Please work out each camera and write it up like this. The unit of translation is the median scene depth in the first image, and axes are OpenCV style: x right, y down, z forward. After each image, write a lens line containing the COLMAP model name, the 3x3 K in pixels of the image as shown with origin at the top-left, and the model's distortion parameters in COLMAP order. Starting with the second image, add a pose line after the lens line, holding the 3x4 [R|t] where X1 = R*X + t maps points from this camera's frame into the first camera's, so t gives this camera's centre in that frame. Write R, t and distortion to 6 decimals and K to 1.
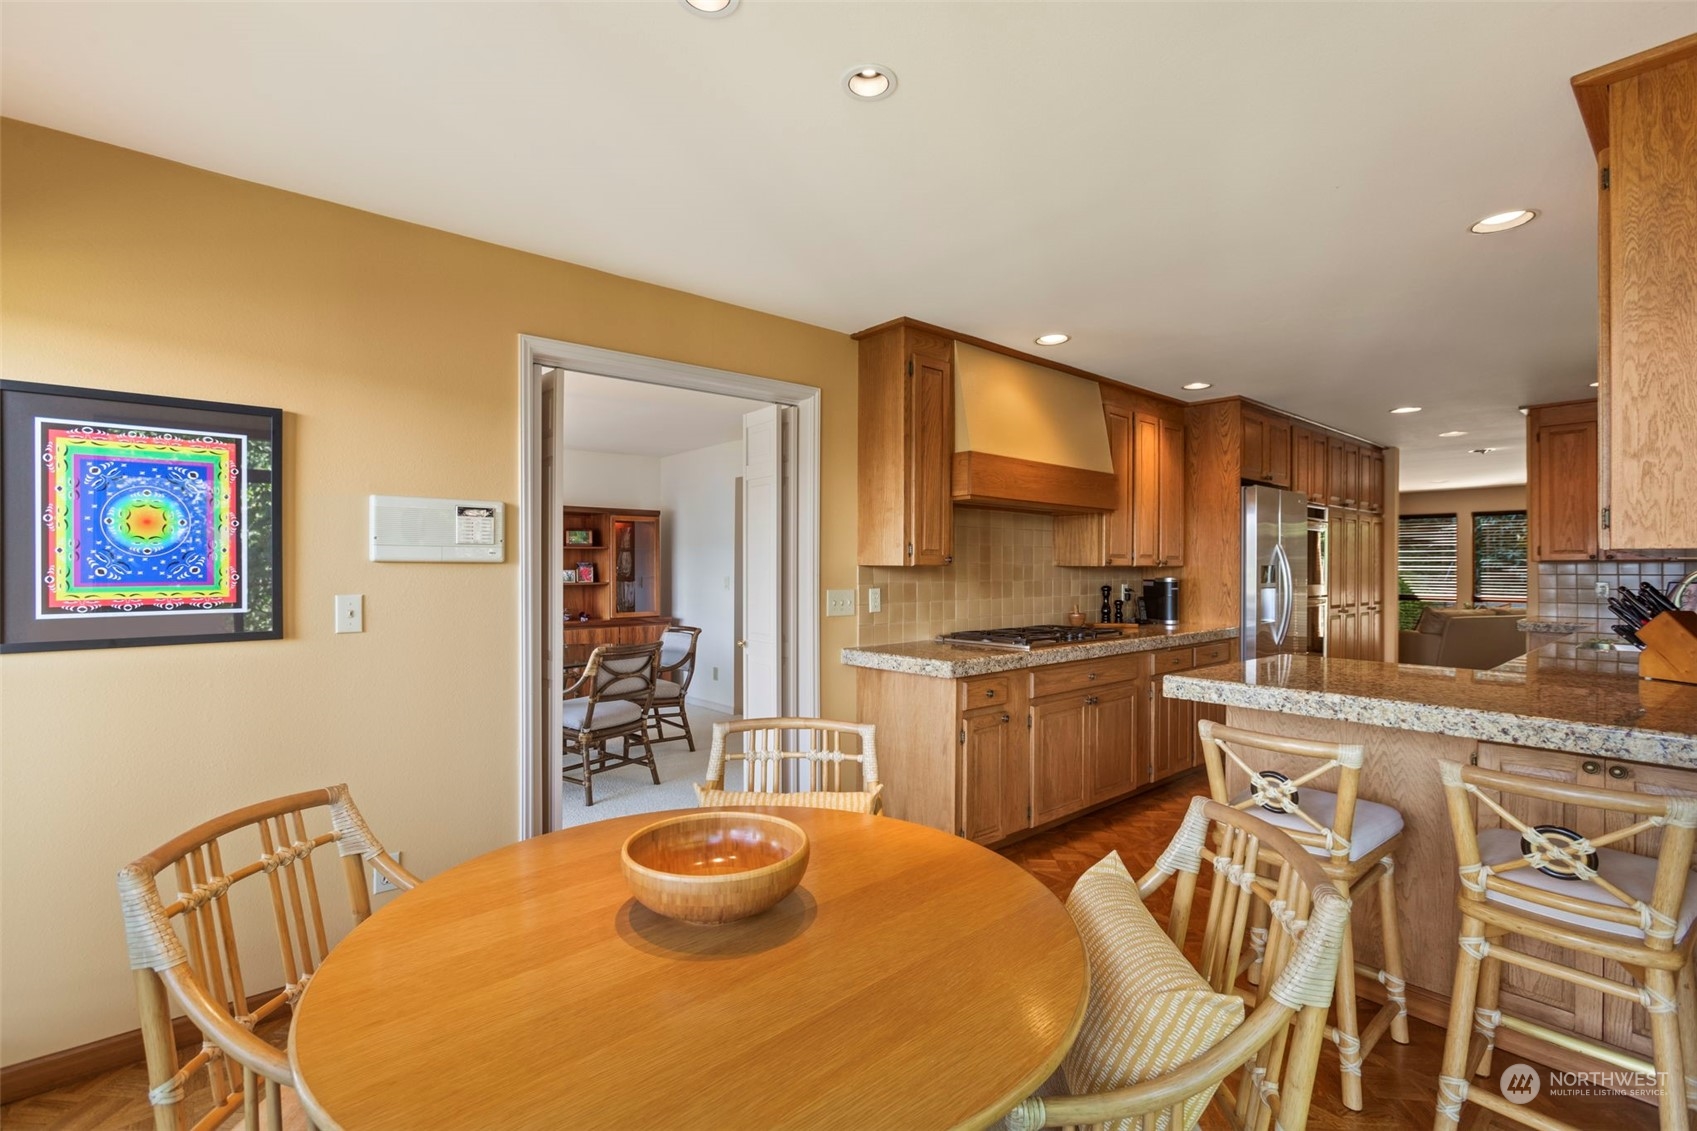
lens RADIAL K [[763.3, 0, 847.0], [0, 763.3, 563.6], [0, 0, 1]] dist [-0.001287, 0.003123]
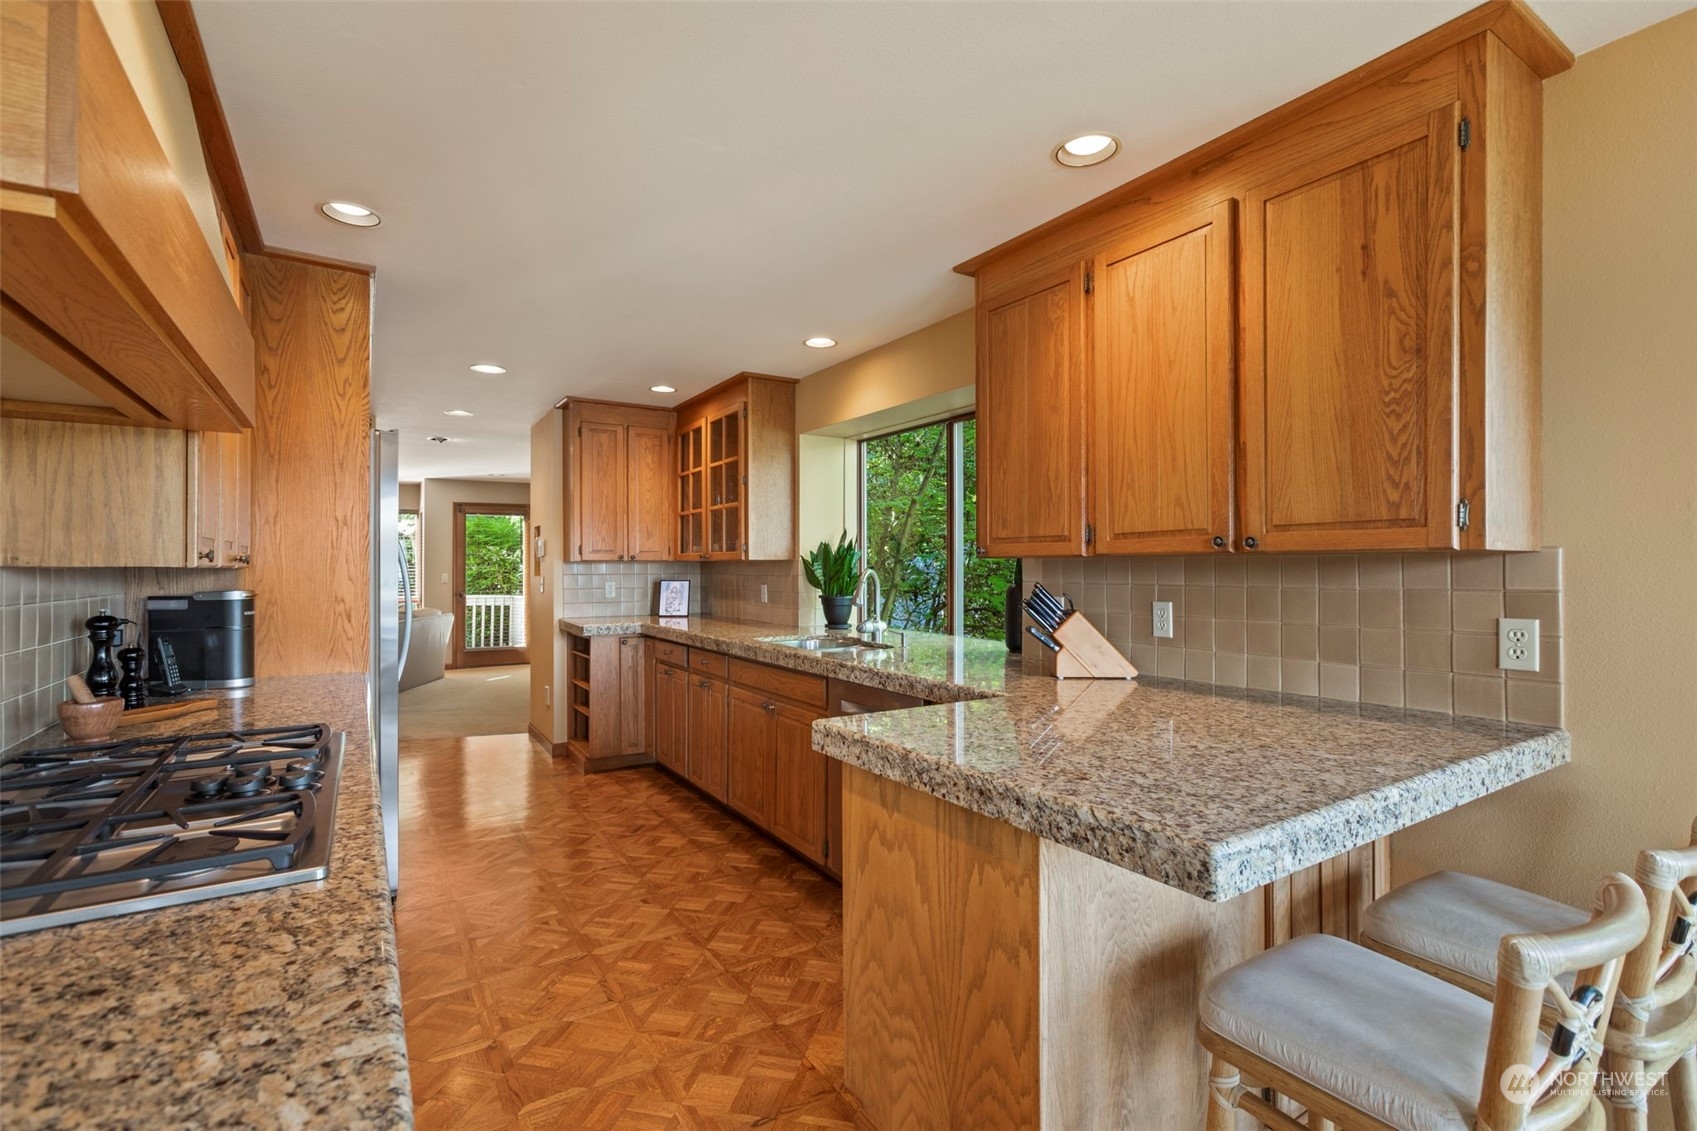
lens RADIAL K [[763.3, 0, 845.5], [0, 763.3, 559.9], [0, 0, 1]] dist [-0.001287, 0.003123]
pose [[0.162188, 0.005920, 0.986742, 0.008424], [0.004138, 0.999969, -0.006680, 0.003793], [-0.986751, 0.005166, 0.162158, 0.540758]]
